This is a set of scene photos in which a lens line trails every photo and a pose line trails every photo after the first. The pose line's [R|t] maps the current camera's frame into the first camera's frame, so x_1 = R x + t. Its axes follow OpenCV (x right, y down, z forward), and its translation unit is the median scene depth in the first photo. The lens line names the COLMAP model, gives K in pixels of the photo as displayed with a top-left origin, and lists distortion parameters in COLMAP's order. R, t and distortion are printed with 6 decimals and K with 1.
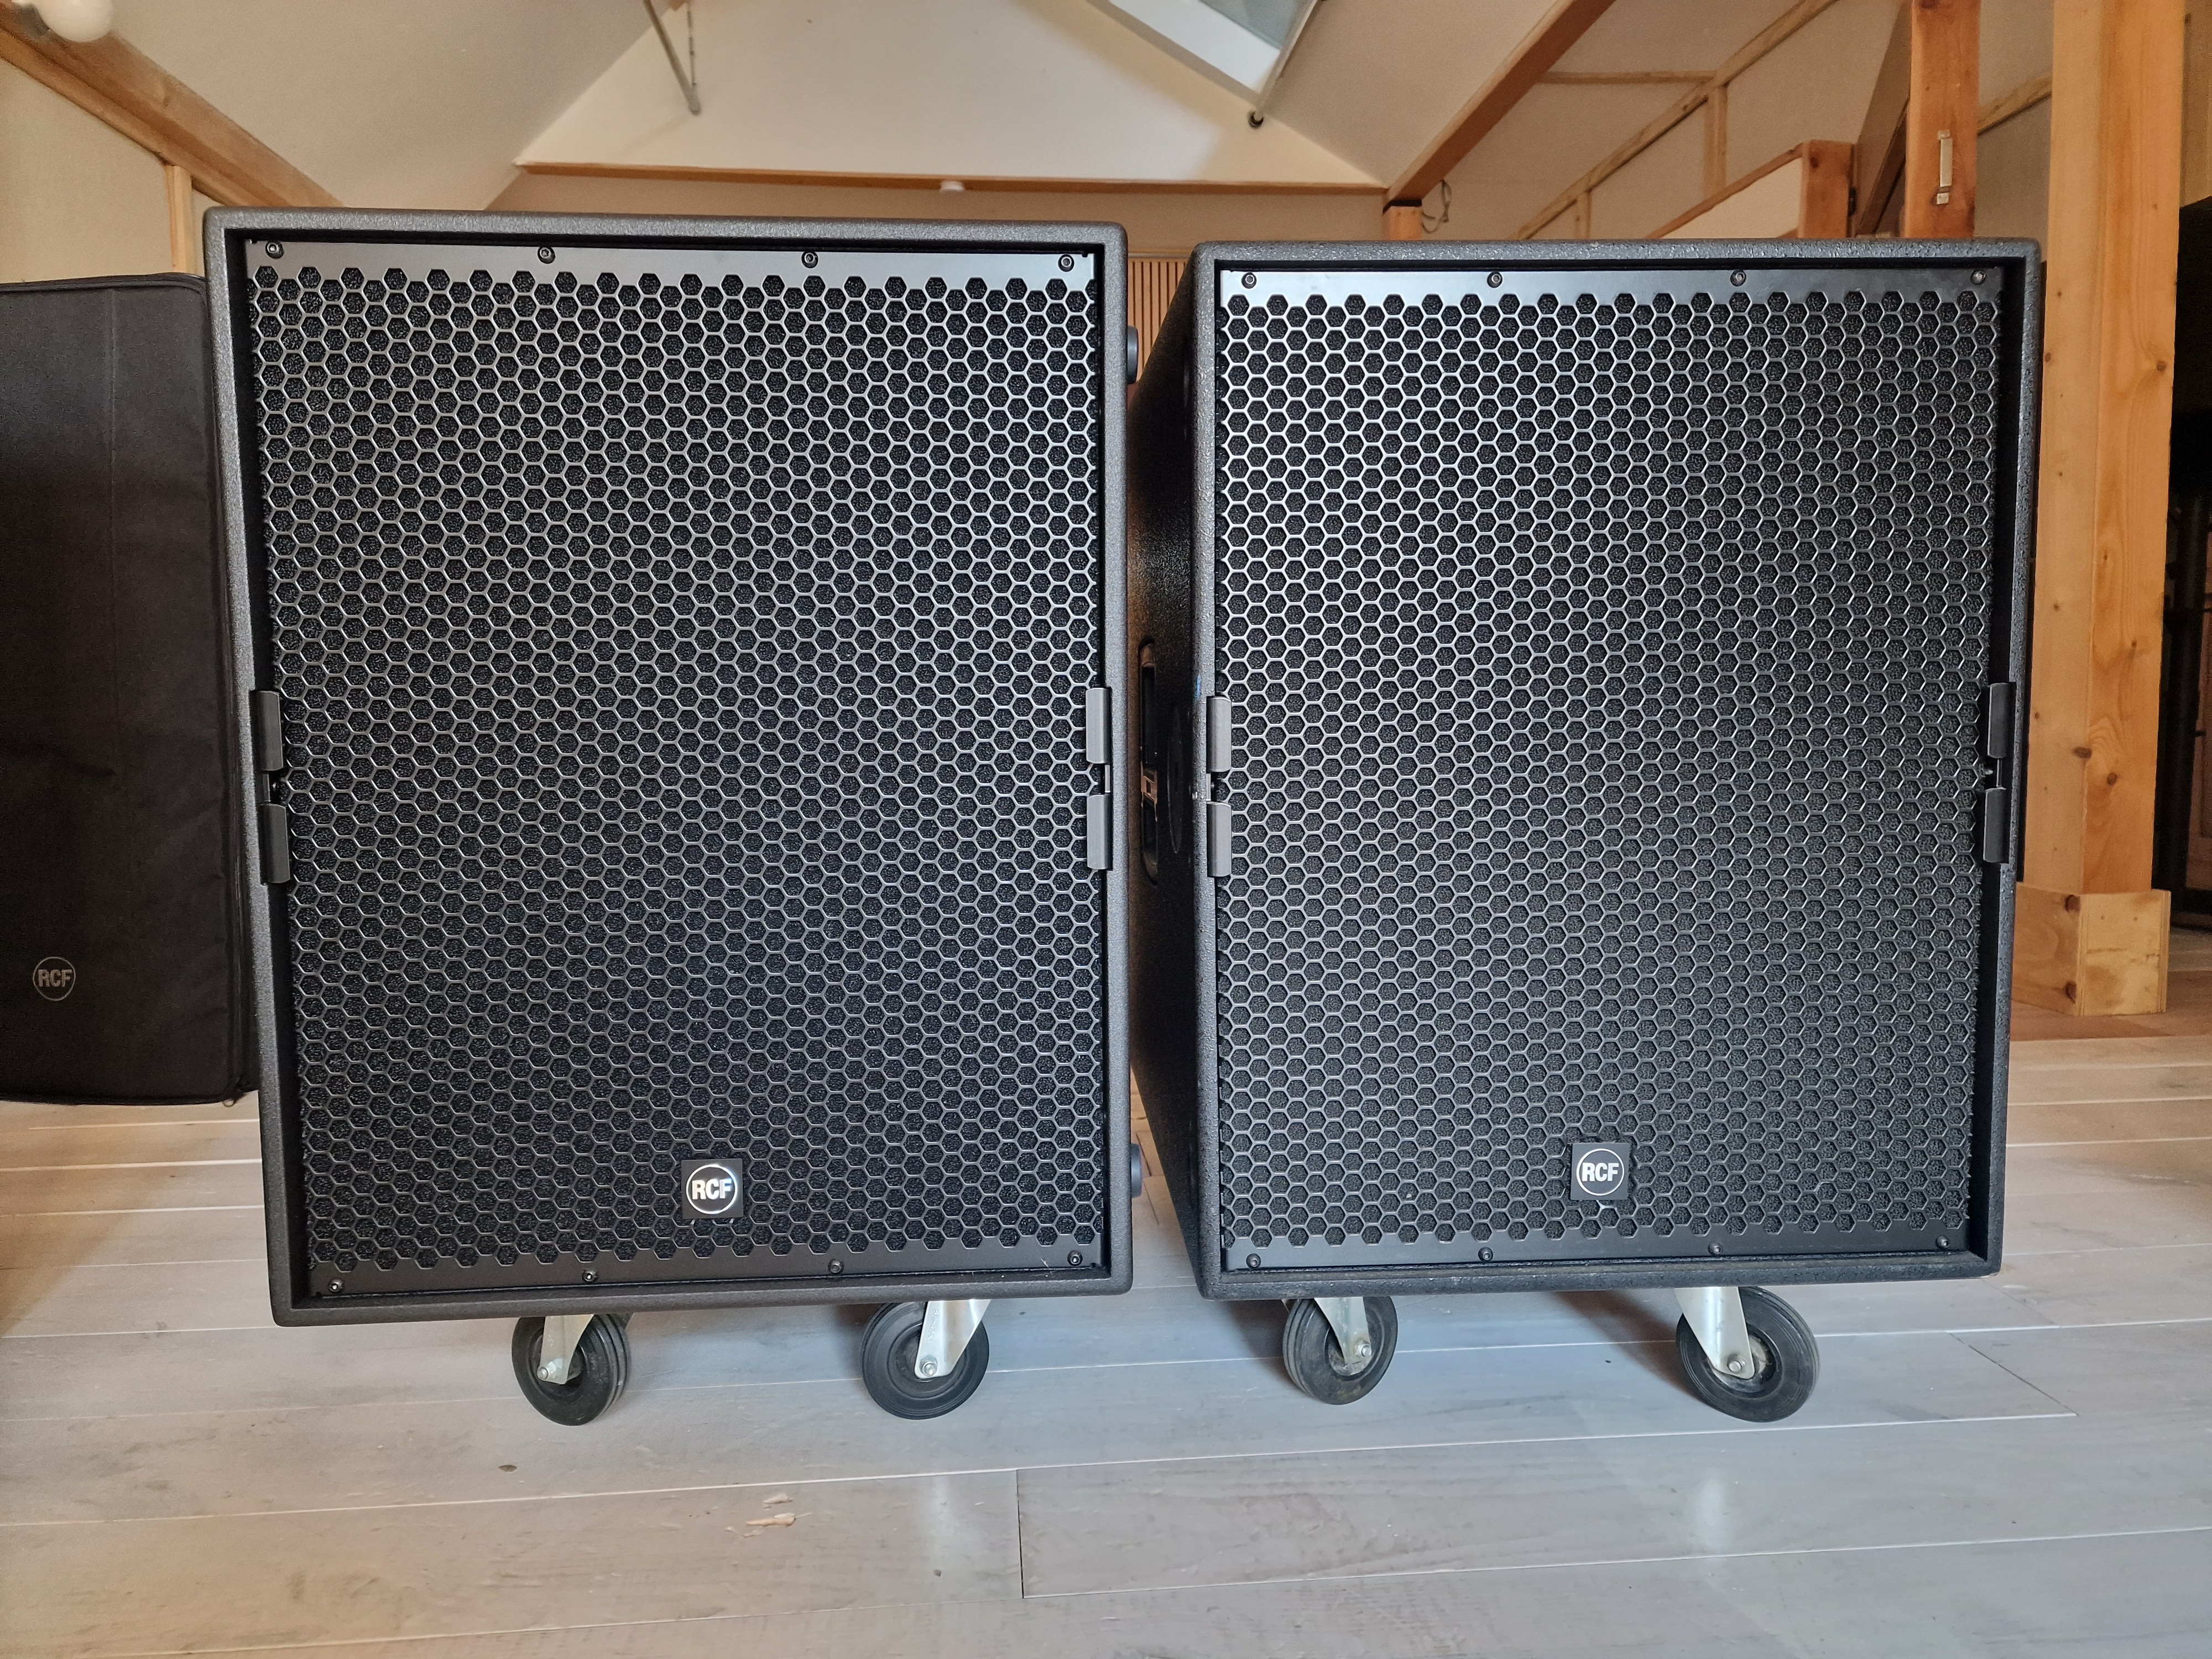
lens RADIAL K [[1490.3, 0, 1096.5], [0, 1490.3, 816.3], [0, 0, 1]] dist [0.065237, -0.059211]
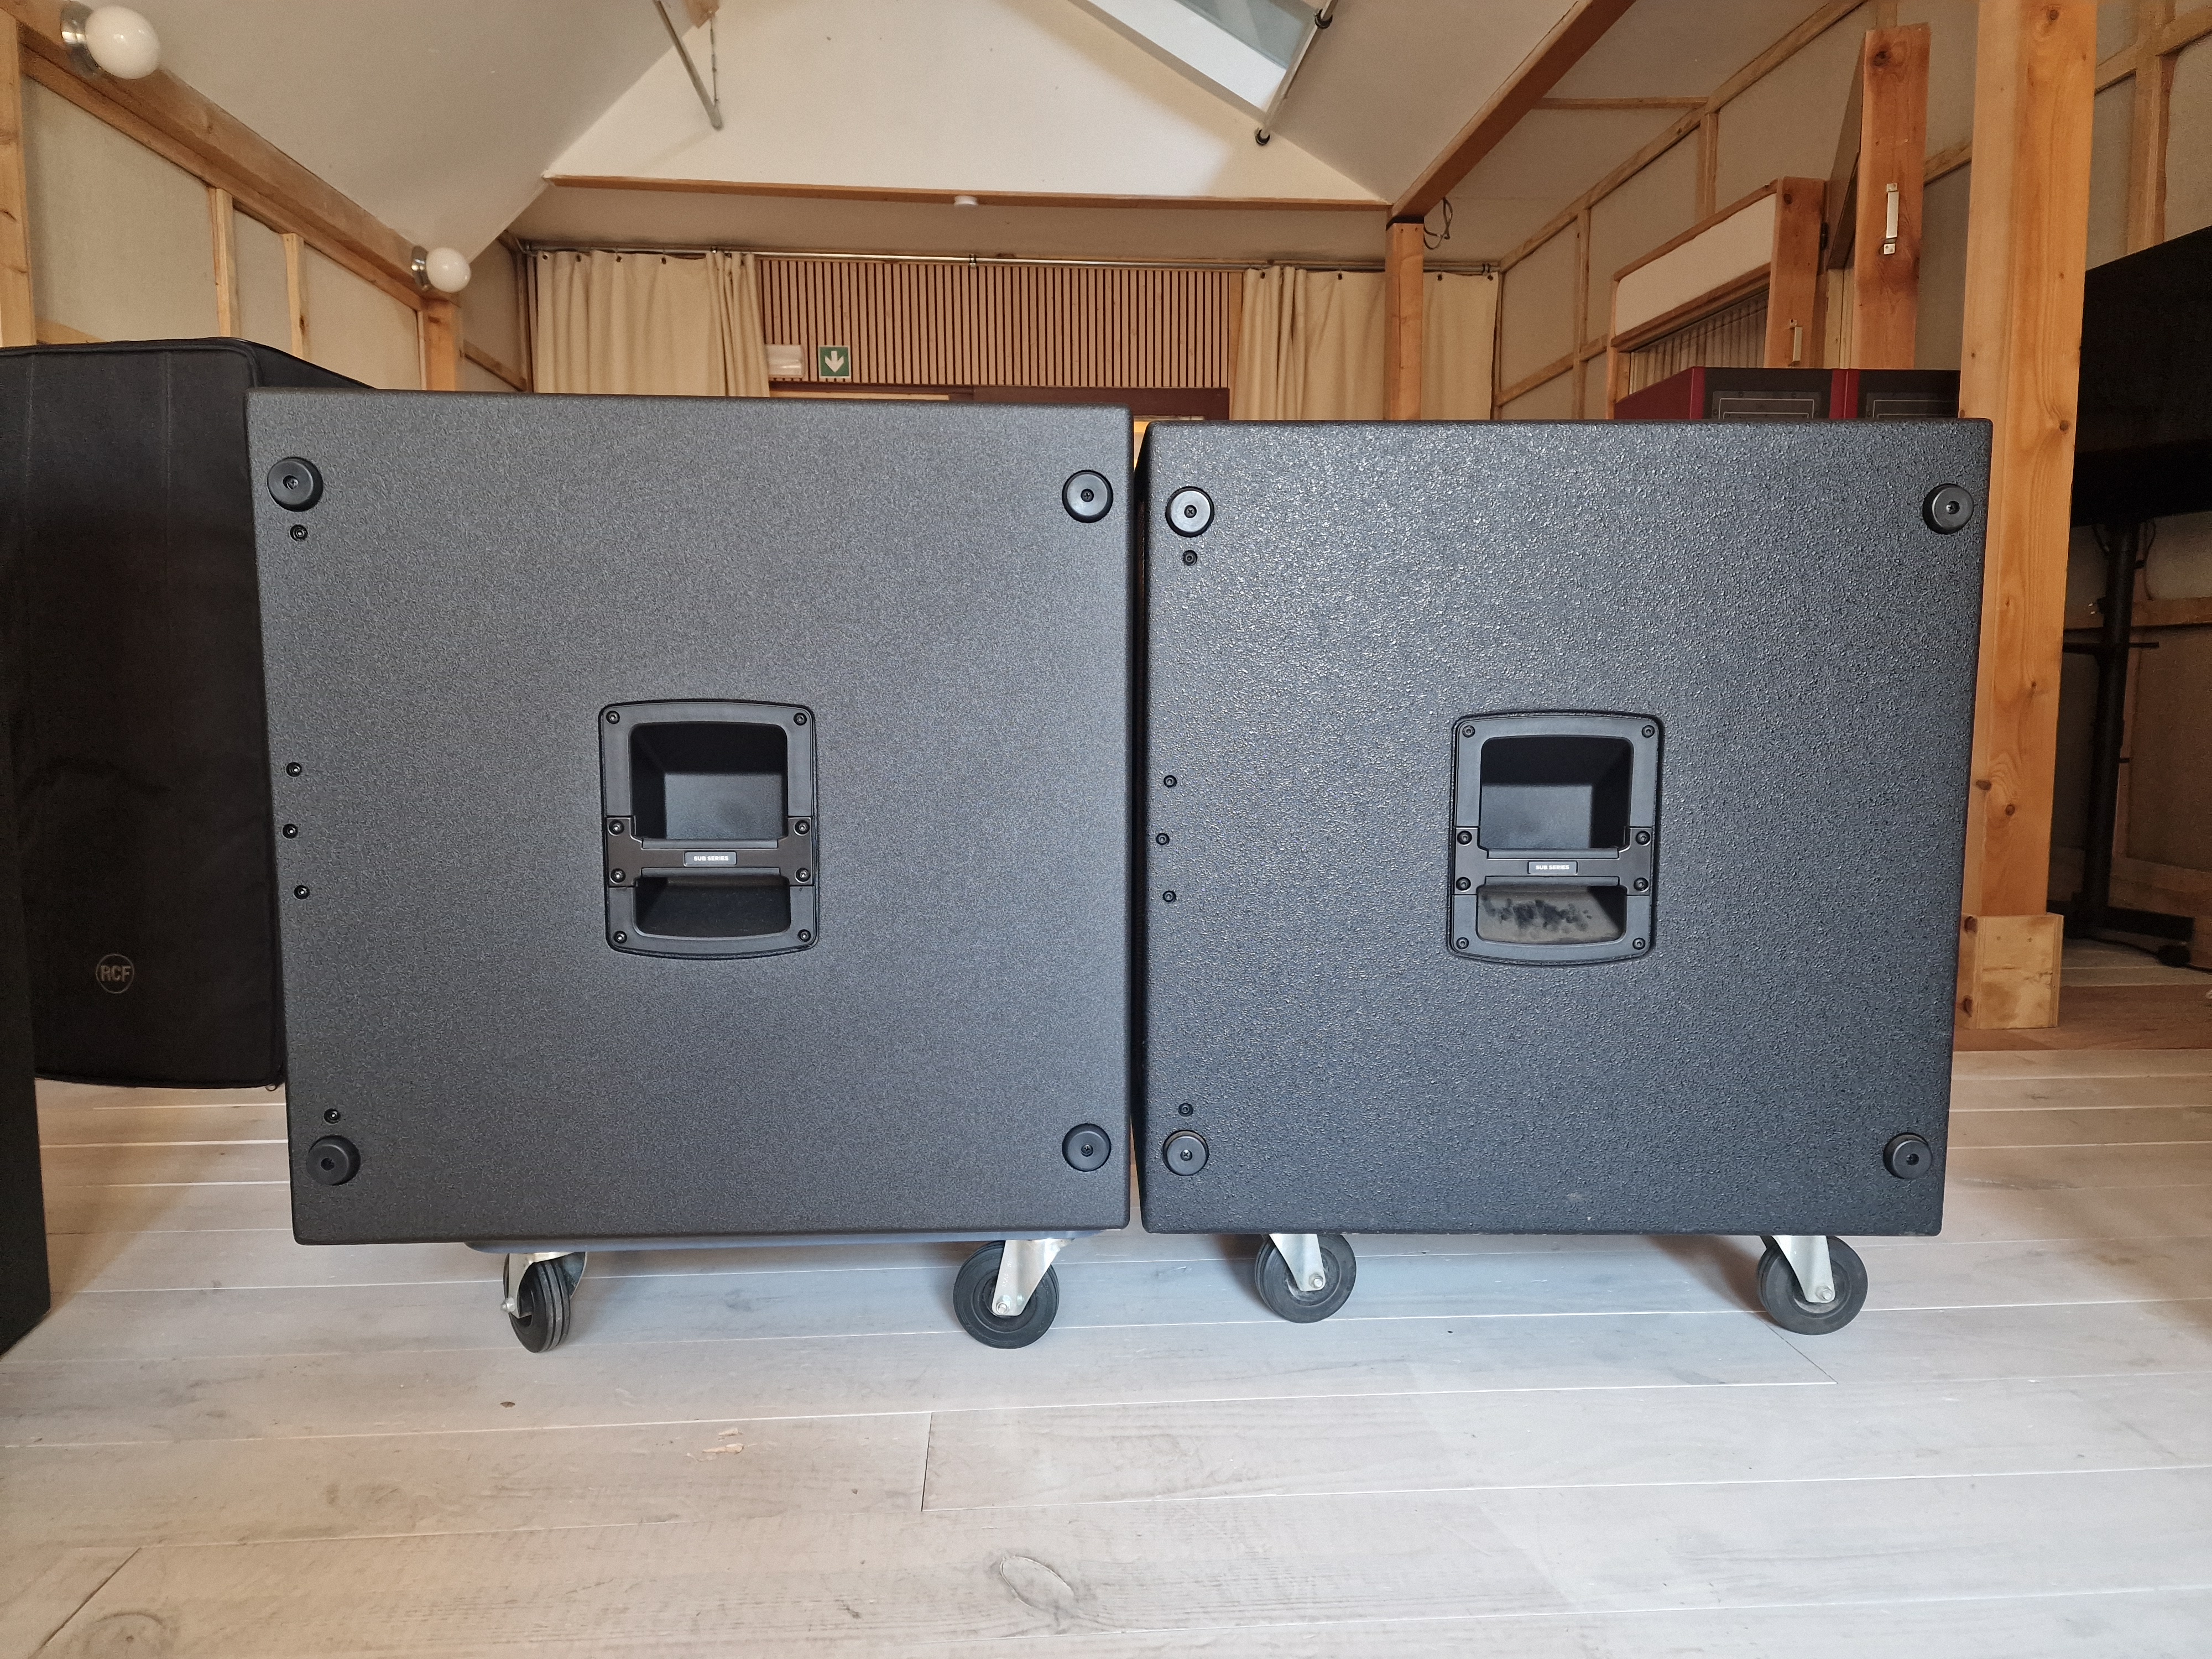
lens RADIAL K [[1487.7, 0, 1106.0], [0, 1487.7, 829.5], [0, 0, 1]] dist [0.067256, -0.061139]
pose [[0.999853, 0.012187, -0.012098, 0.041356], [-0.011956, 0.999748, 0.019008, -0.023280], [0.012327, -0.018861, 0.999746, -0.079927]]
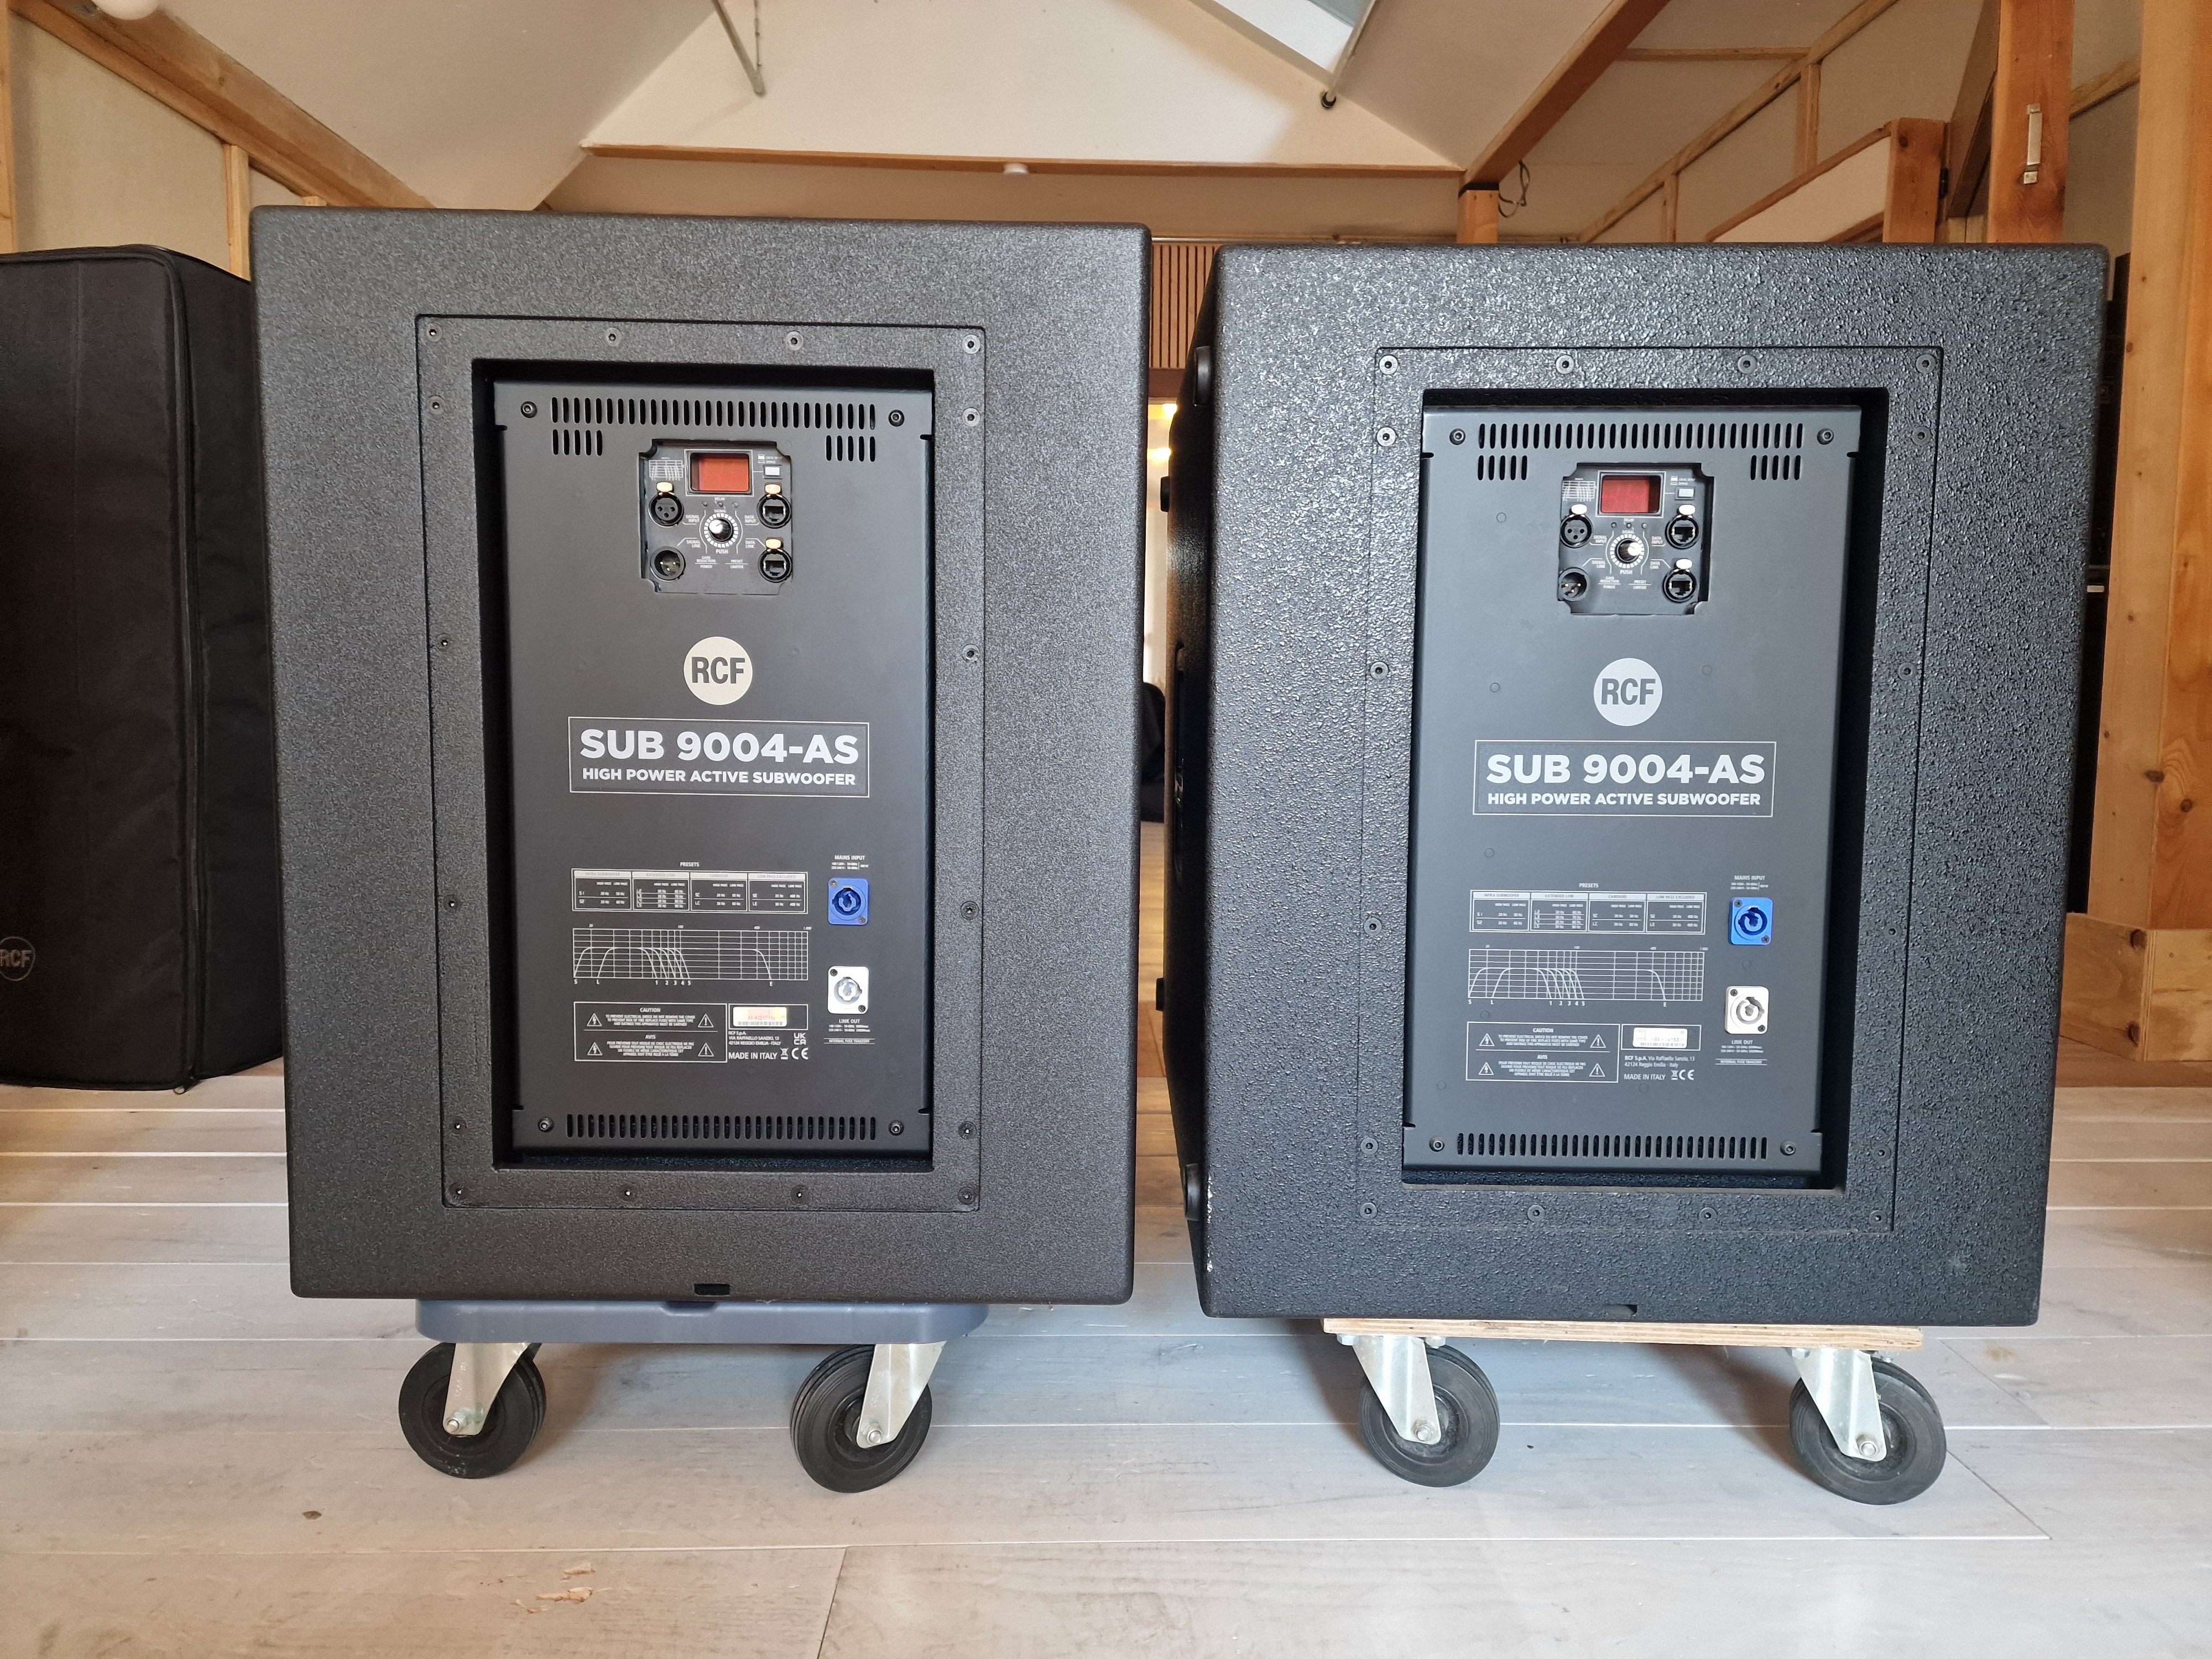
lens RADIAL K [[1487.5, 0, 1104.1], [0, 1487.5, 818.7], [0, 0, 1]] dist [0.063488, -0.057841]
pose [[0.998183, 0.024806, -0.054921, 0.062524], [-0.024343, 0.999662, 0.009074, -0.008819], [0.055128, -0.007721, 0.998449, 0.043425]]
